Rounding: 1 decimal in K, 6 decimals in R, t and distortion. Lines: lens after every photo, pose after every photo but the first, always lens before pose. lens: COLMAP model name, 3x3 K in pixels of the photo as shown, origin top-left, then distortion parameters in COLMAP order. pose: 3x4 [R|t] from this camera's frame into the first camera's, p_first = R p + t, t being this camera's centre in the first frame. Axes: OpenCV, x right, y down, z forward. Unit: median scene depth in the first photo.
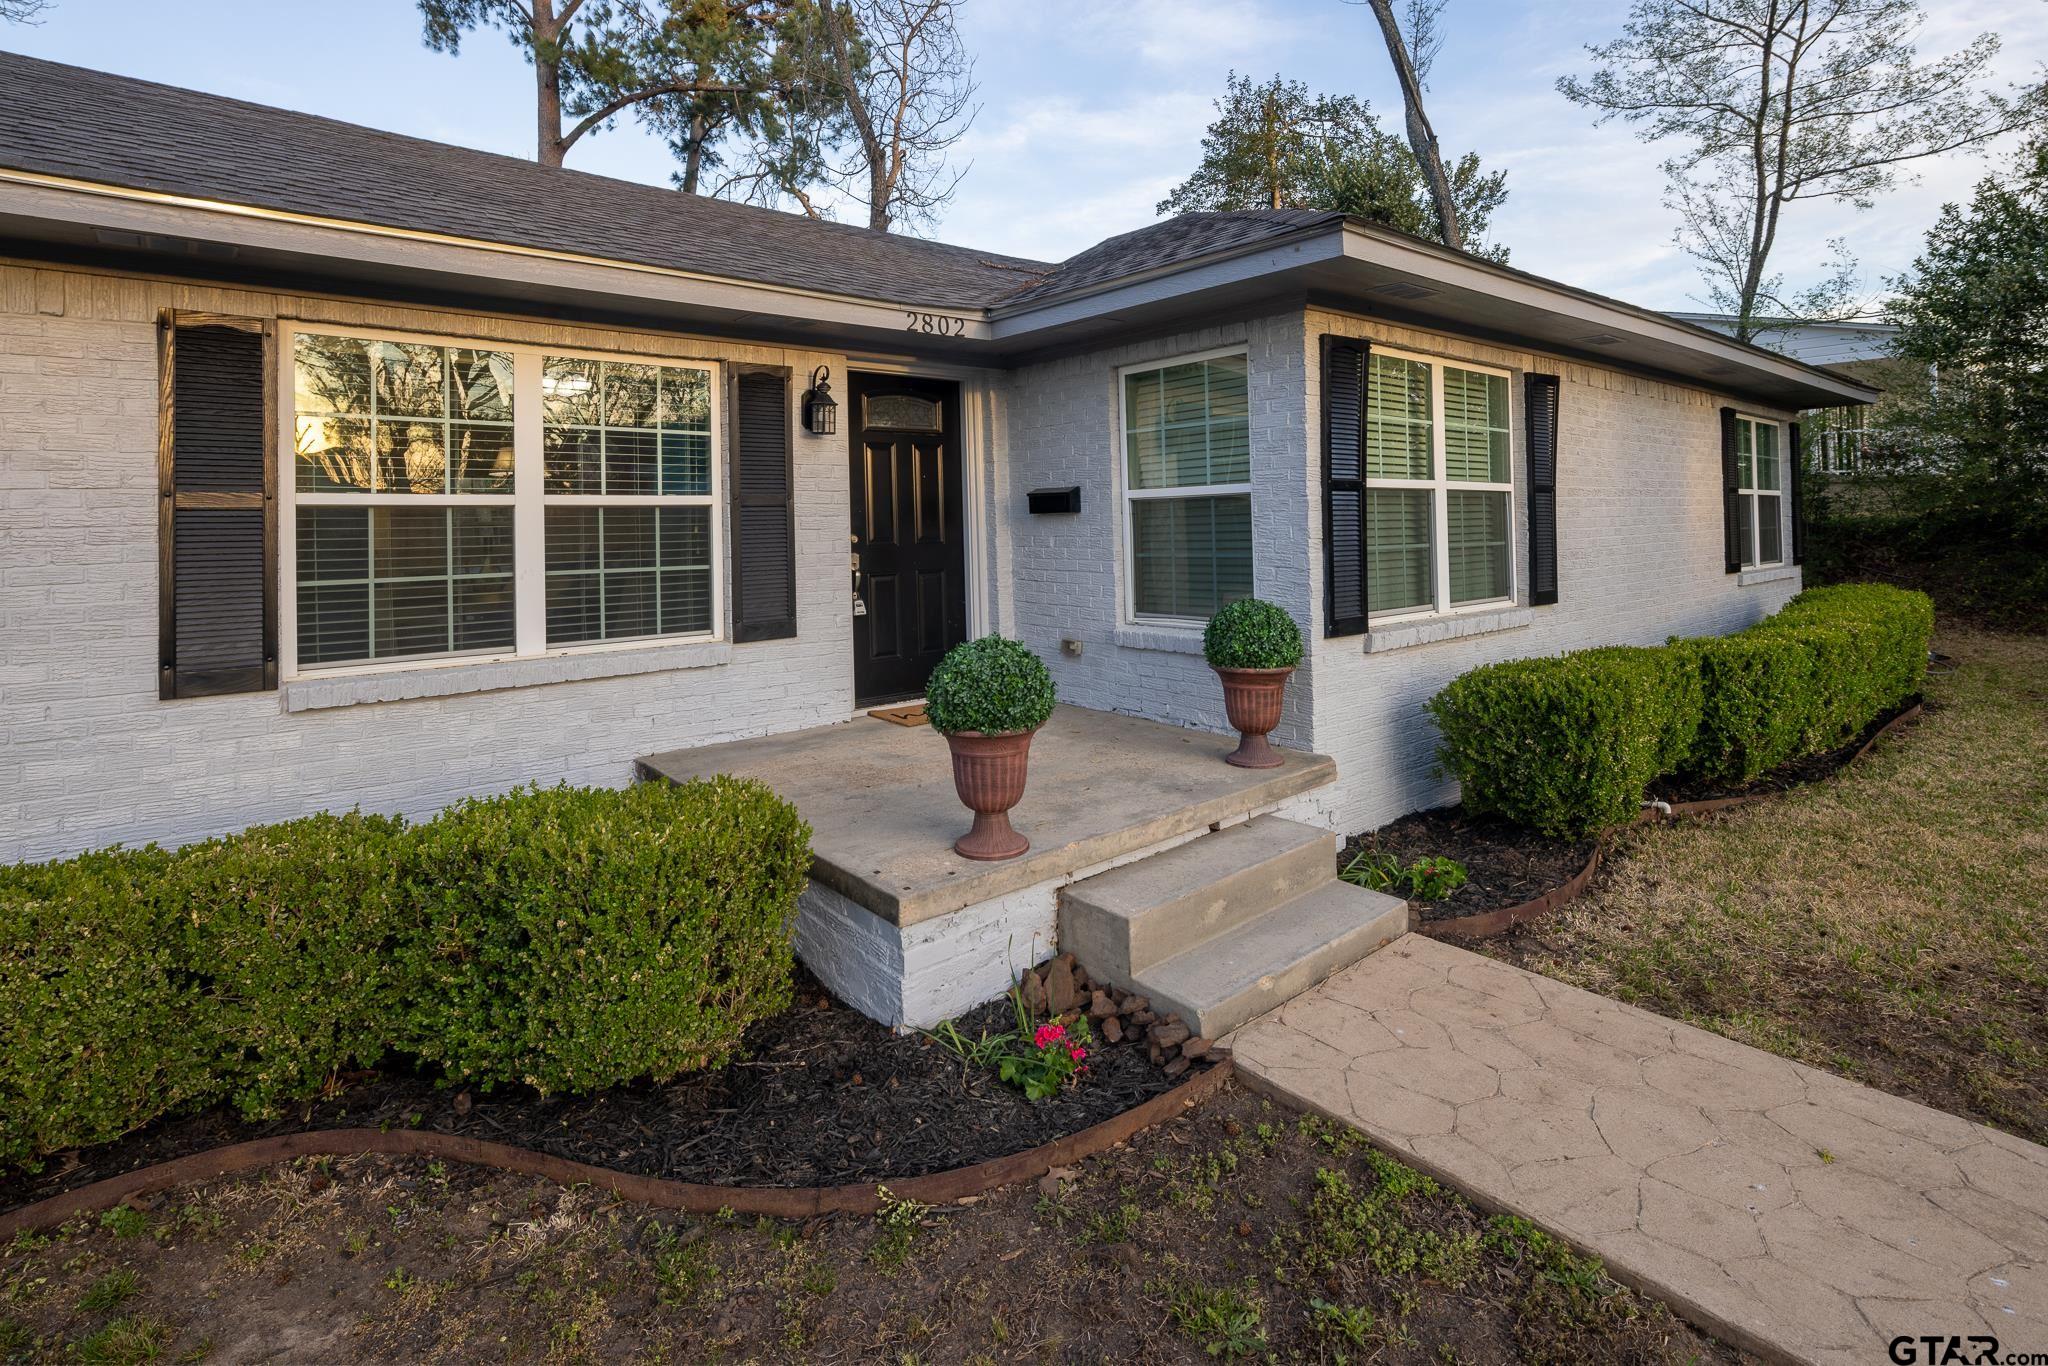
lens RADIAL K [[981.3, 0, 994.9], [0, 981.3, 518.0], [0, 0, 1]] dist [0.010551, -0.003229]
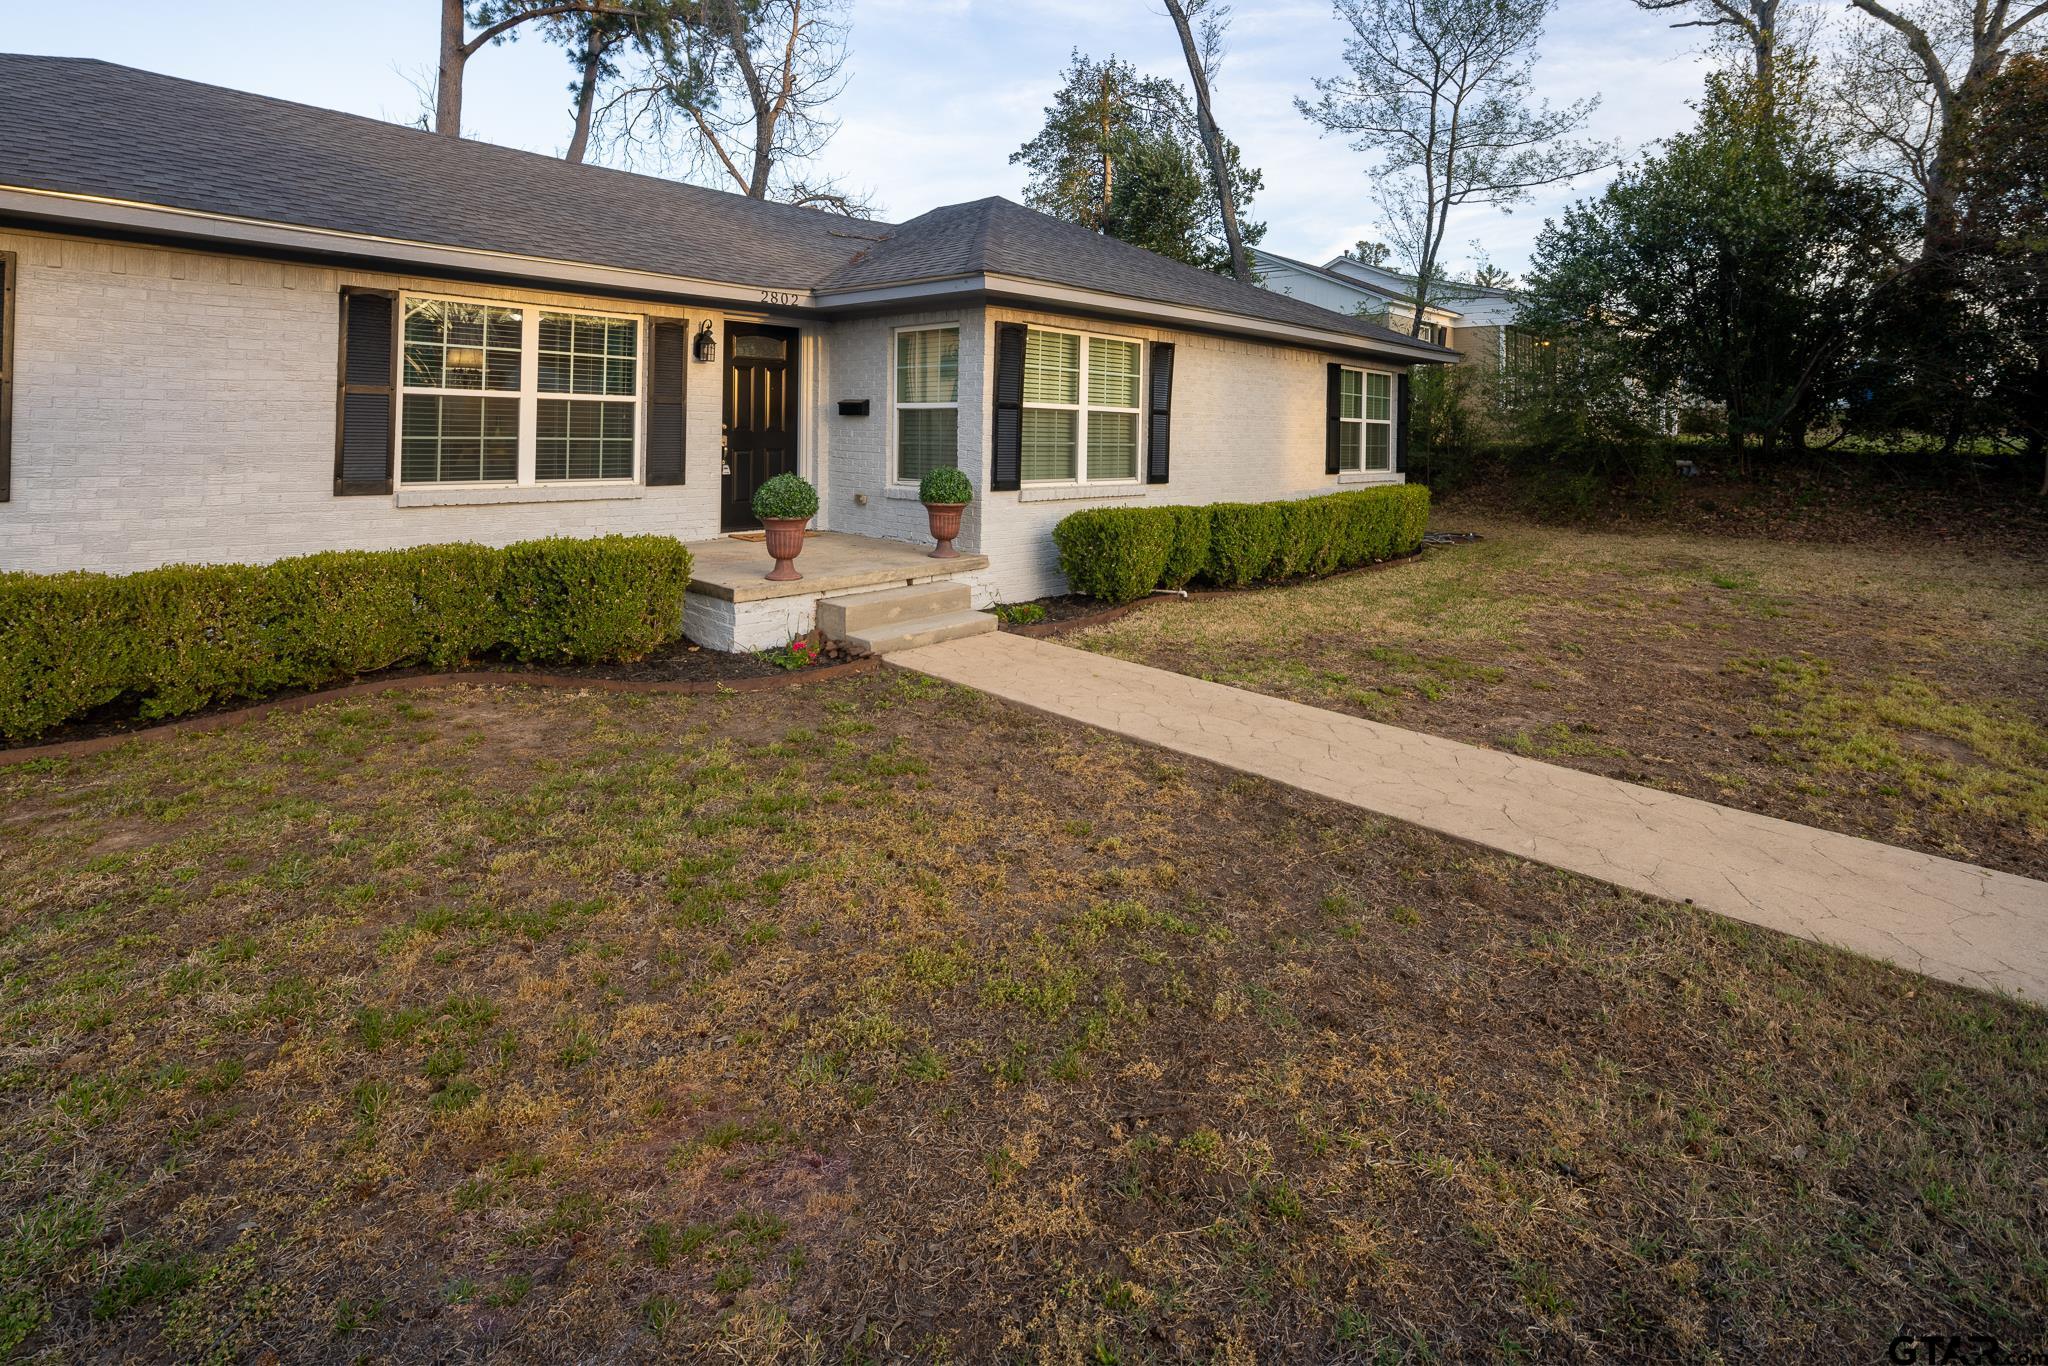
lens RADIAL K [[981.3, 0, 991.9], [0, 981.3, 424.1], [0, 0, 1]] dist [0.010551, -0.003229]
pose [[0.992963, 0.038745, 0.111907, 0.112224], [-0.038849, 0.999244, -0.001257, 0.002425], [-0.111871, -0.003099, 0.993718, -0.647213]]
